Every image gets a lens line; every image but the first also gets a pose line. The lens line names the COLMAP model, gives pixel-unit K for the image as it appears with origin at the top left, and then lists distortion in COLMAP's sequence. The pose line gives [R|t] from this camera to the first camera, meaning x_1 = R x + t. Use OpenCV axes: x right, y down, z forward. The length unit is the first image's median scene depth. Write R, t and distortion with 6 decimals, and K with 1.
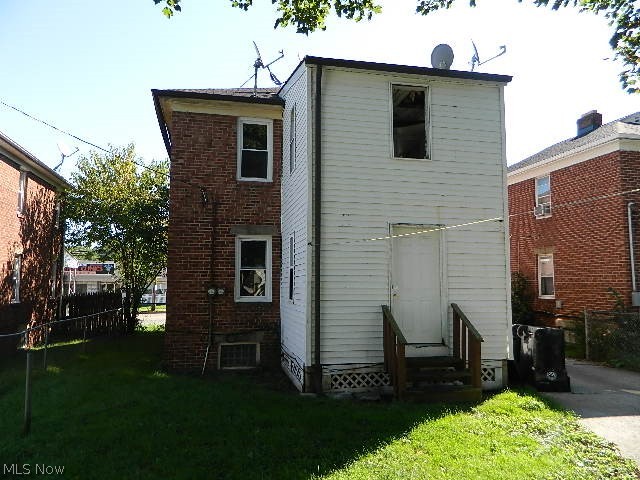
lens RADIAL K [[488.2, 0, 320.0], [0, 488.2, 240.0], [0, 0, 1]] dist [0.001461, -0.005380]
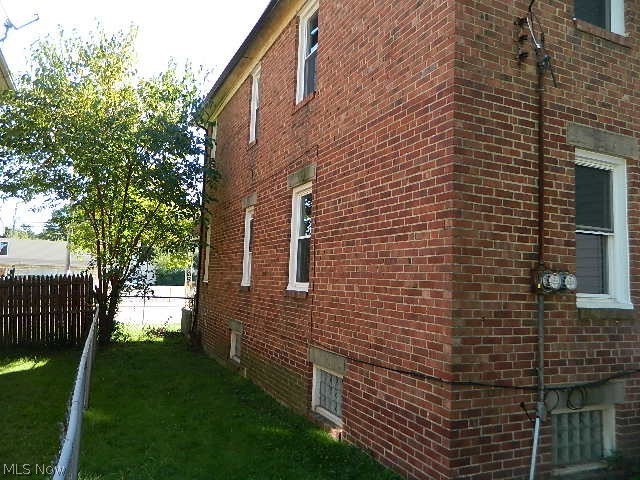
lens RADIAL K [[488.2, 0, 320.0], [0, 488.2, 240.0], [0, 0, 1]] dist [0.001461, -0.005380]
pose [[0.976805, 0.053715, 0.207286, -0.455899], [-0.055496, 0.998455, 0.002785, 0.077725], [-0.206816, -0.014224, 0.978277, 0.619731]]
